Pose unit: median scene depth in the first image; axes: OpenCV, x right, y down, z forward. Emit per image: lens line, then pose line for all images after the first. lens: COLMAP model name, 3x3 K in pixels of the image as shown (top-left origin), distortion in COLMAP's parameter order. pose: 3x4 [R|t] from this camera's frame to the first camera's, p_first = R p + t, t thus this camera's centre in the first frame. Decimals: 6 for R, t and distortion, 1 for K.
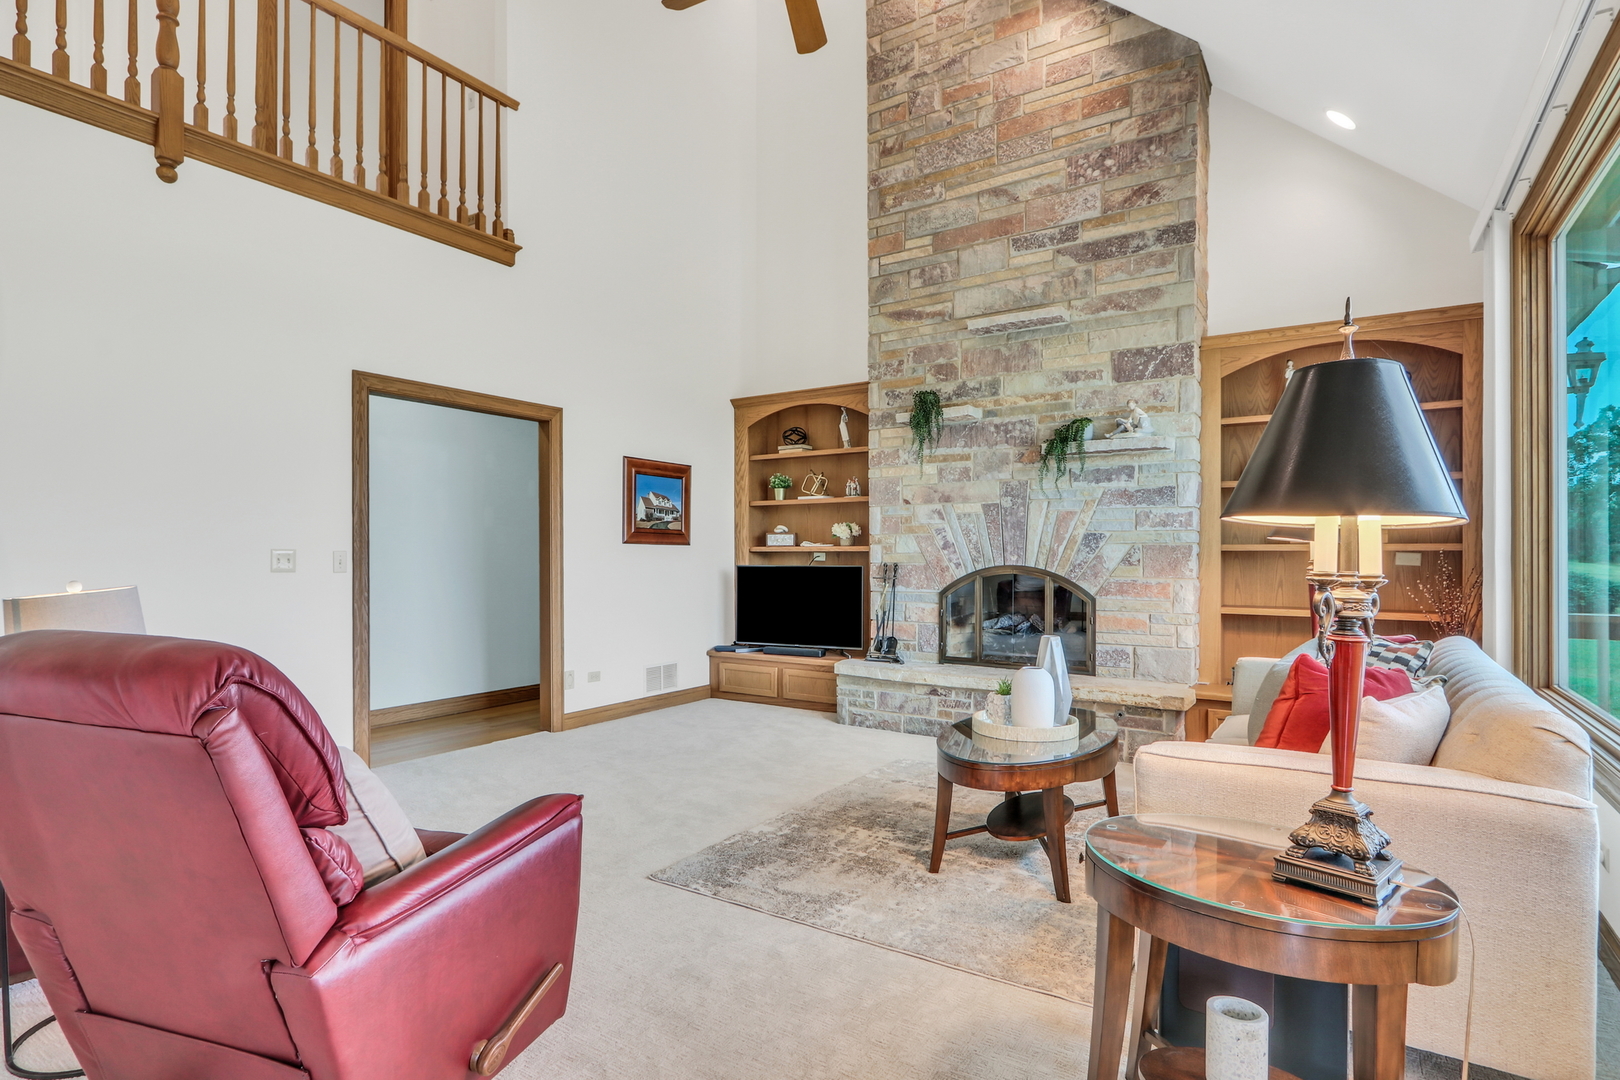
lens RADIAL K [[845.0, 0, 781.7], [0, 845.0, 549.4], [0, 0, 1]] dist [-0.005124, 0.001563]
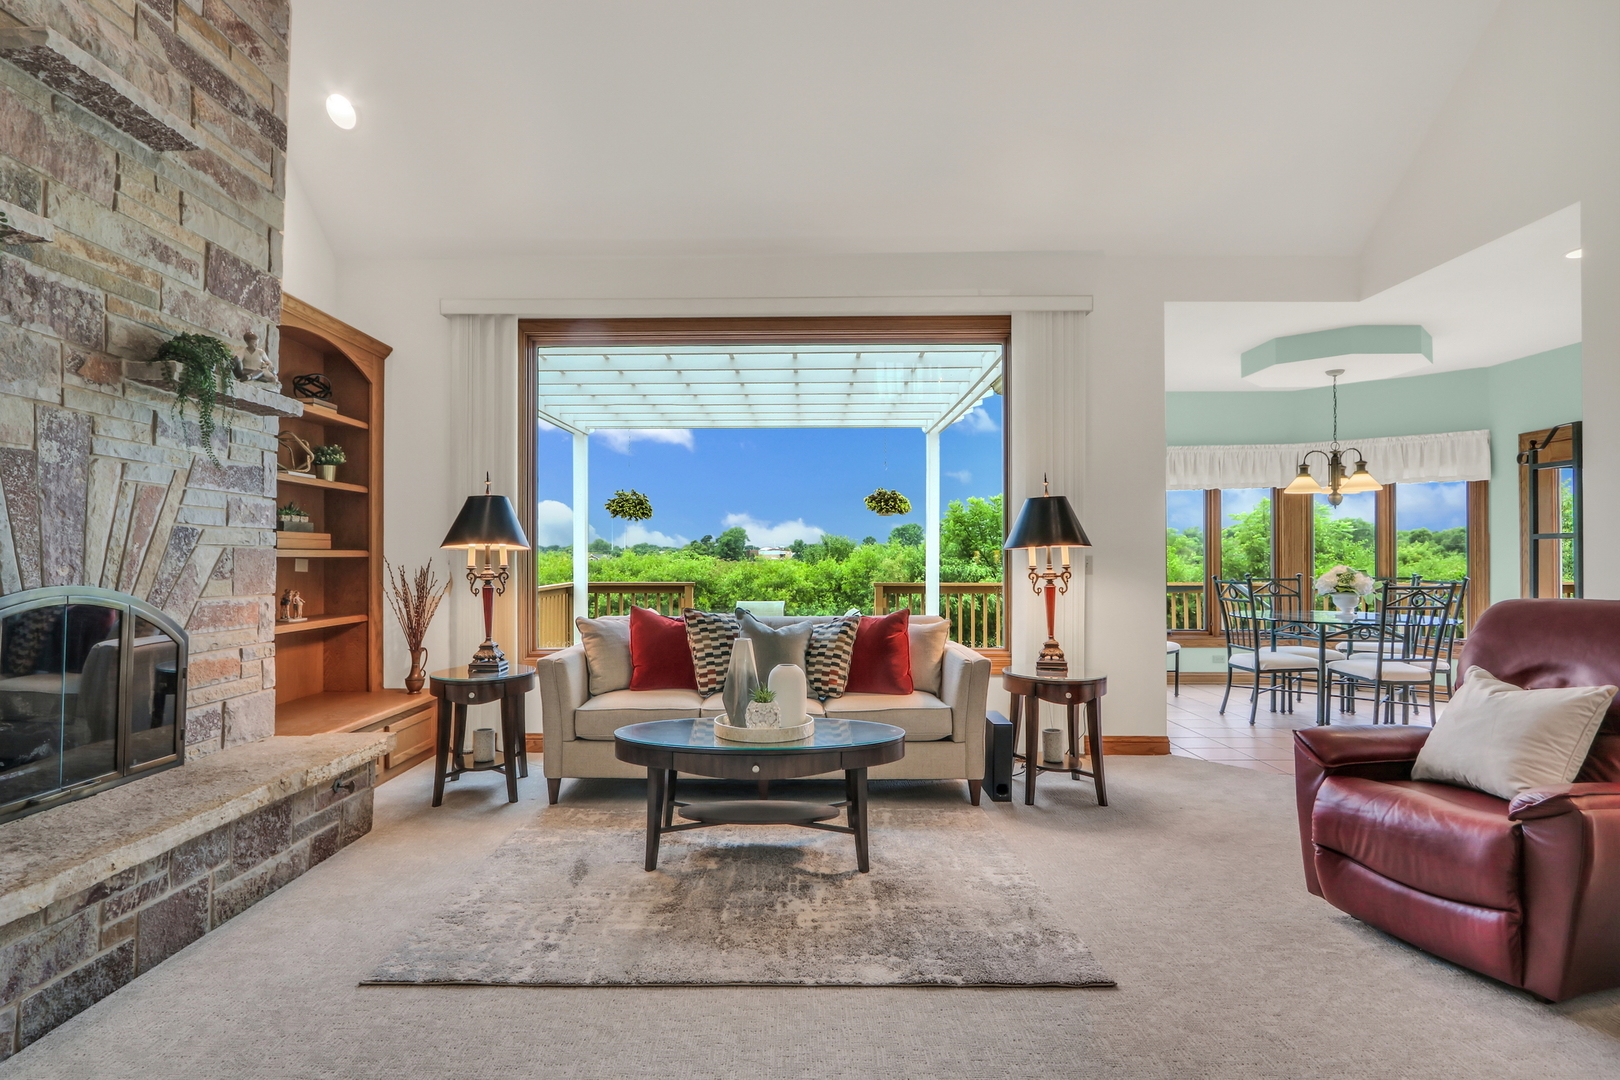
lens RADIAL K [[837.0, 0, 783.3], [0, 837.0, 548.4], [0, 0, 1]] dist [-0.003435, 0.001528]
pose [[-0.551277, 0.011481, 0.834243, -0.343386], [0.000867, 0.999913, -0.013187, 0.003842], [-0.834322, -0.006546, -0.551239, 0.919887]]
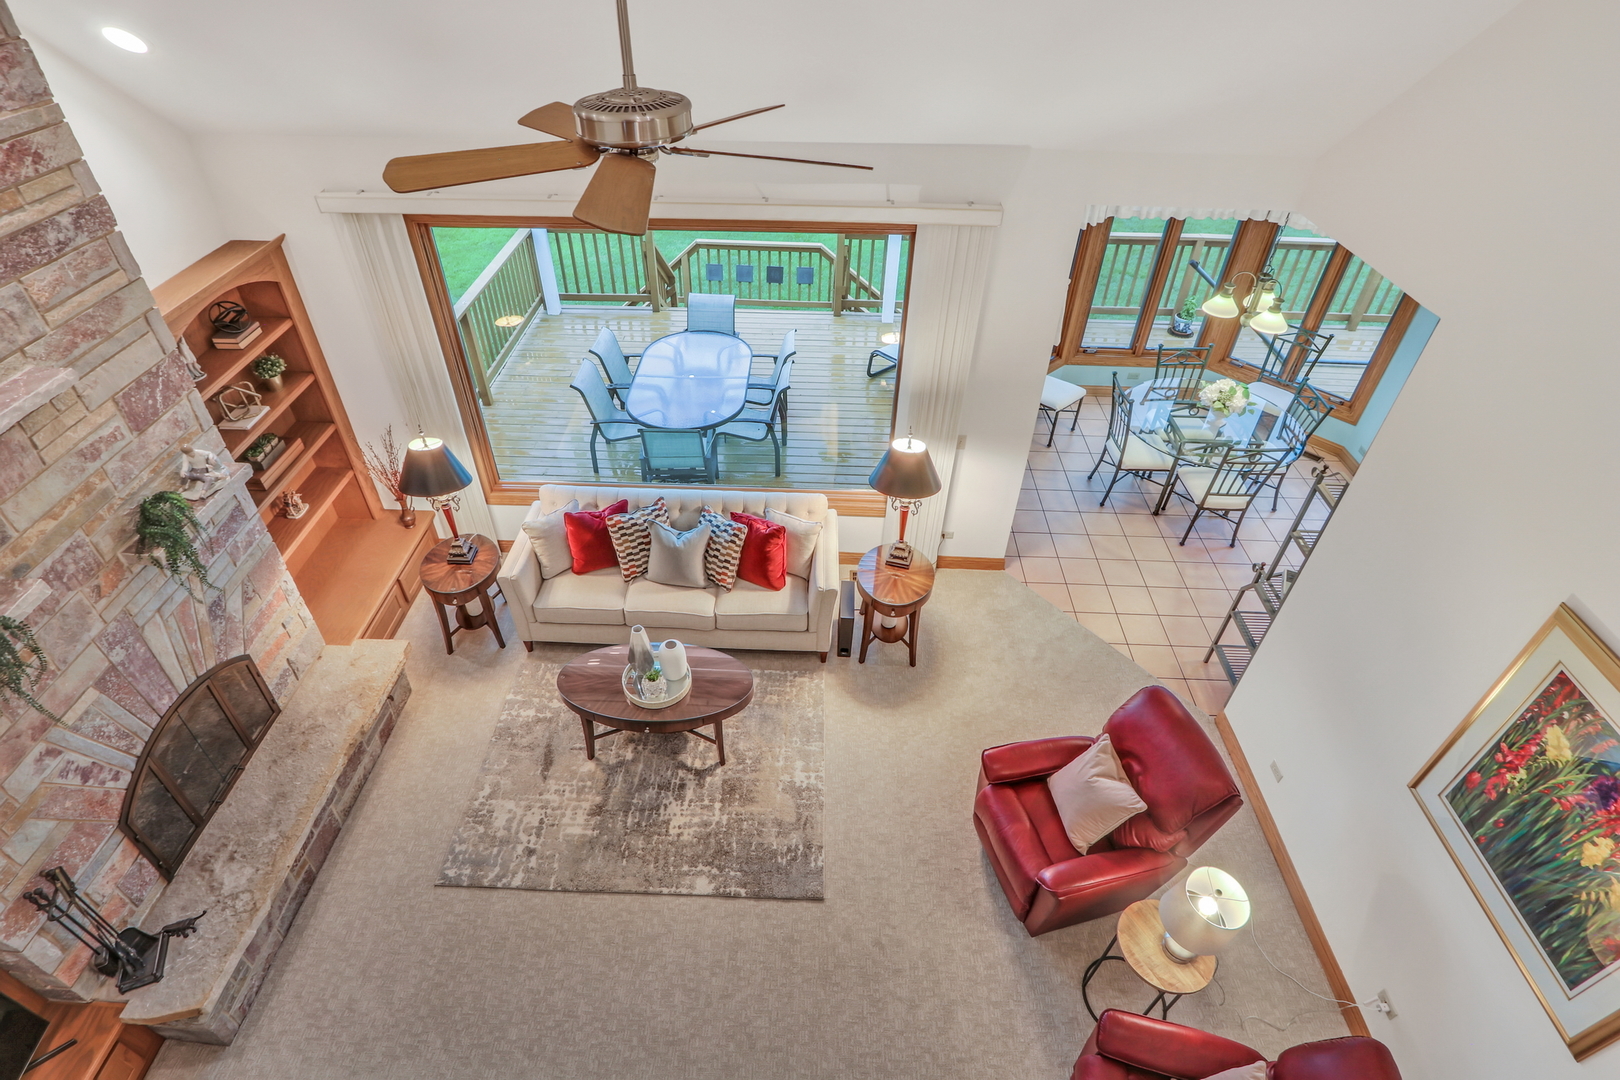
lens RADIAL K [[827.9, 0, 783.7], [0, 827.9, 557.6], [0, 0, 1]] dist [-0.002364, 0.000077]
pose [[-0.525469, -0.557514, 0.642698, -0.391516], [-0.004543, 0.757221, 0.653143, -0.547370], [-0.850801, 0.340286, -0.400429, 0.790615]]
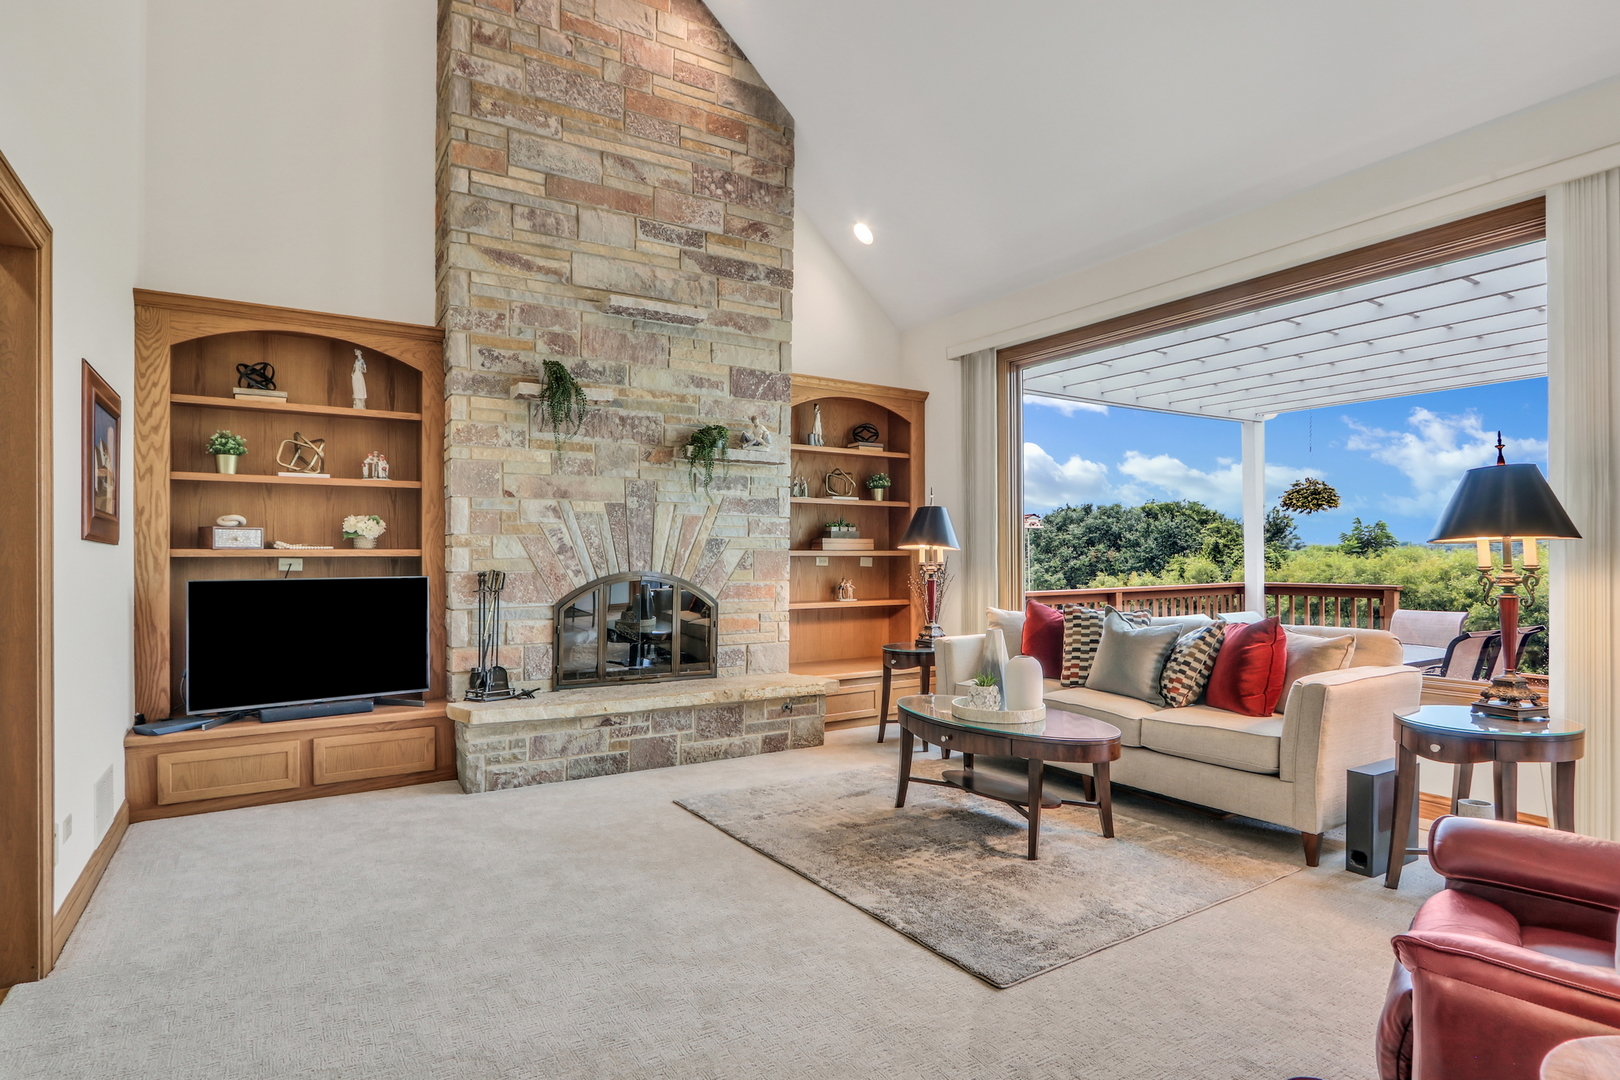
lens RADIAL K [[845.0, 0, 781.7], [0, 845.0, 549.4], [0, 0, 1]] dist [-0.005124, 0.001563]
pose [[0.405700, 0.010132, 0.913950, -0.509135], [0.000543, 0.999936, -0.011326, 0.005295], [-0.914006, 0.005091, 0.405668, 0.481682]]
